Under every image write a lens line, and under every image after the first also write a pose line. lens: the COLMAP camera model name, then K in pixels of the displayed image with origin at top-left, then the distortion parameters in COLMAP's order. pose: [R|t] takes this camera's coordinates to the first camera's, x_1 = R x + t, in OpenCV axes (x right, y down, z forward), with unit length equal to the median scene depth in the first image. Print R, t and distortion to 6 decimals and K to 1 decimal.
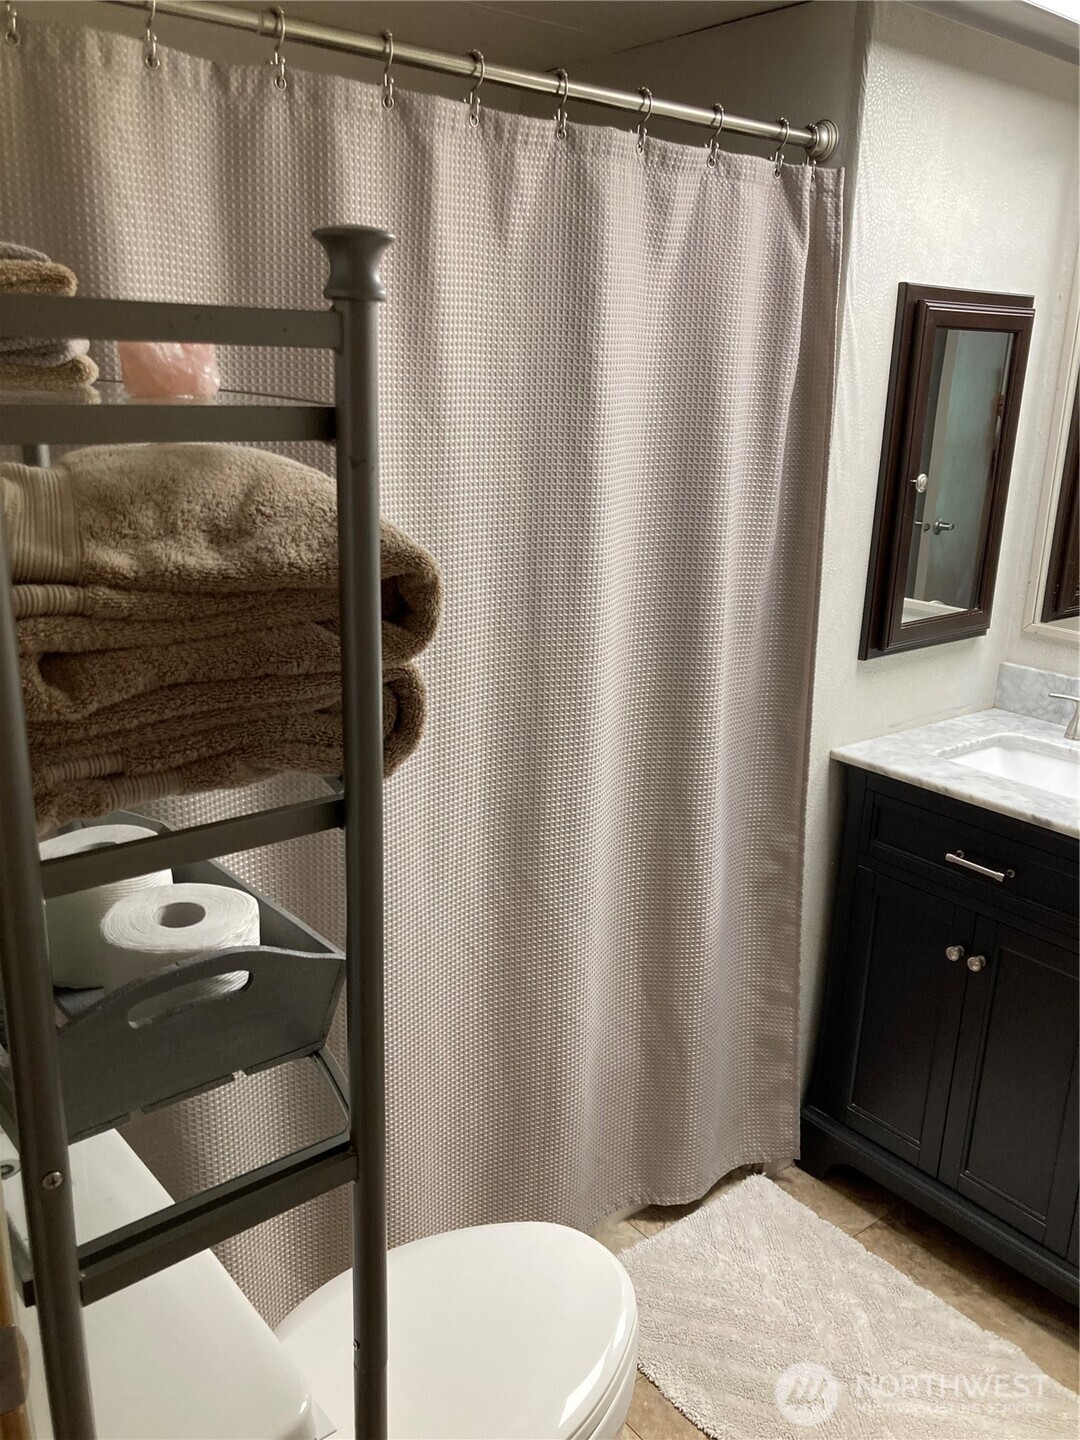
lens RADIAL K [[1191.9, 0, 544.3], [0, 1191.9, 720.6], [0, 0, 1]] dist [-0.010063, -0.004037]
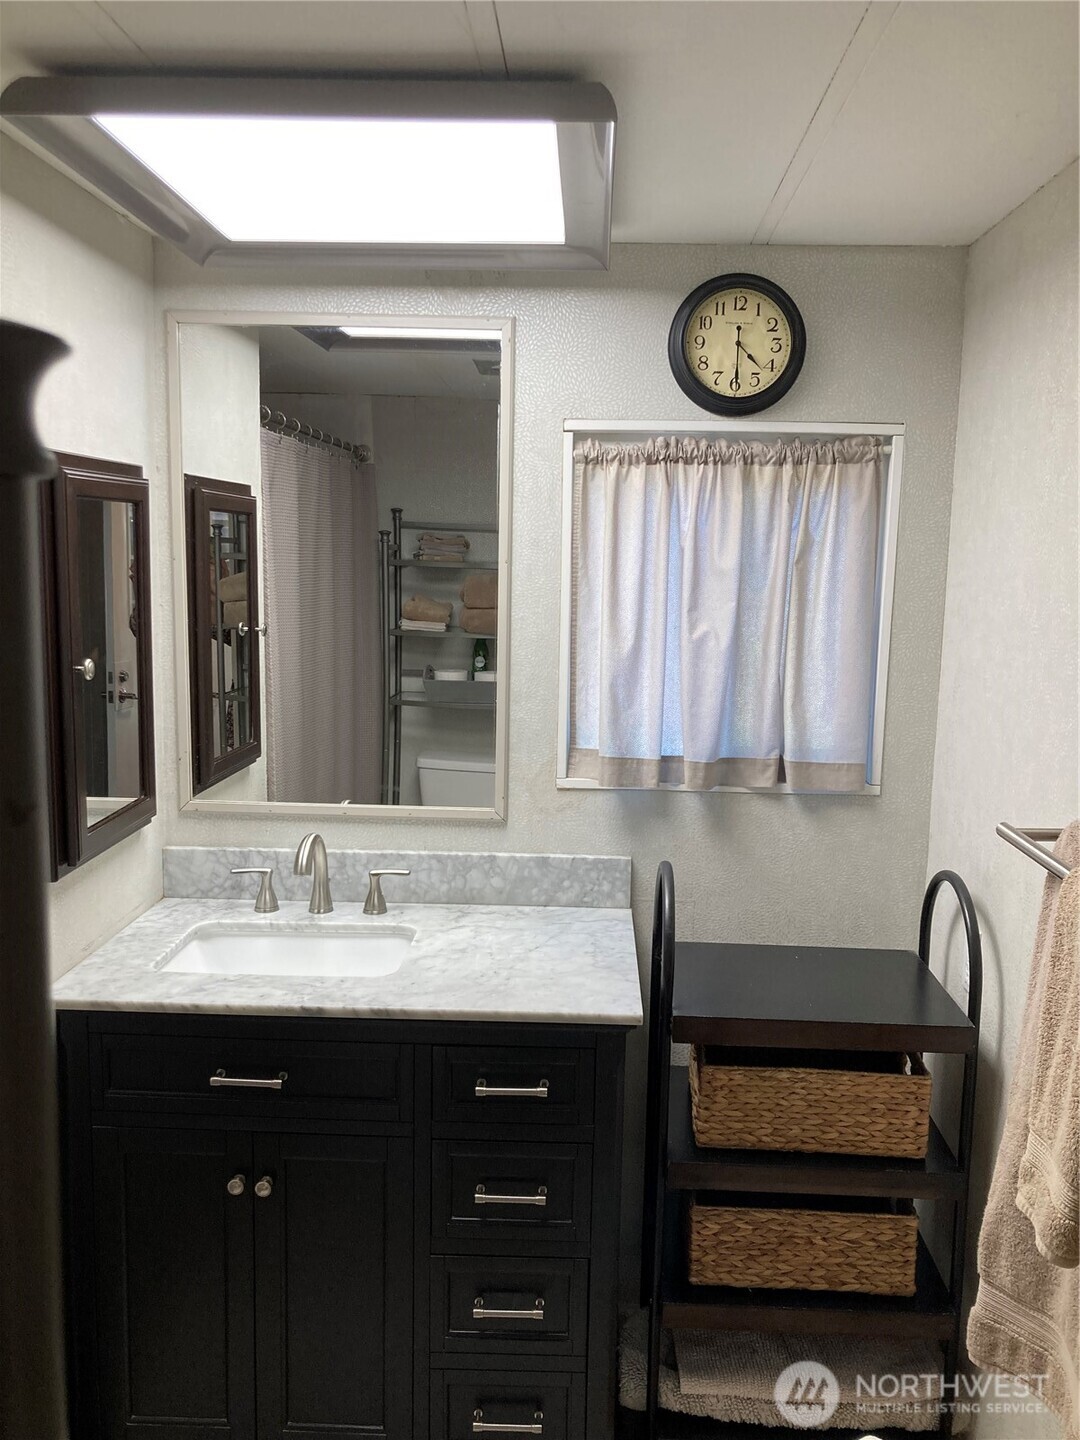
lens RADIAL K [[1191.9, 0, 542.7], [0, 1191.9, 712.8], [0, 0, 1]] dist [-0.010063, -0.004037]
pose [[0.656592, -0.121739, 0.744356, -0.105058], [0.222672, 0.974188, -0.037090, -0.055071], [-0.720627, 0.190101, 0.666752, 0.163597]]
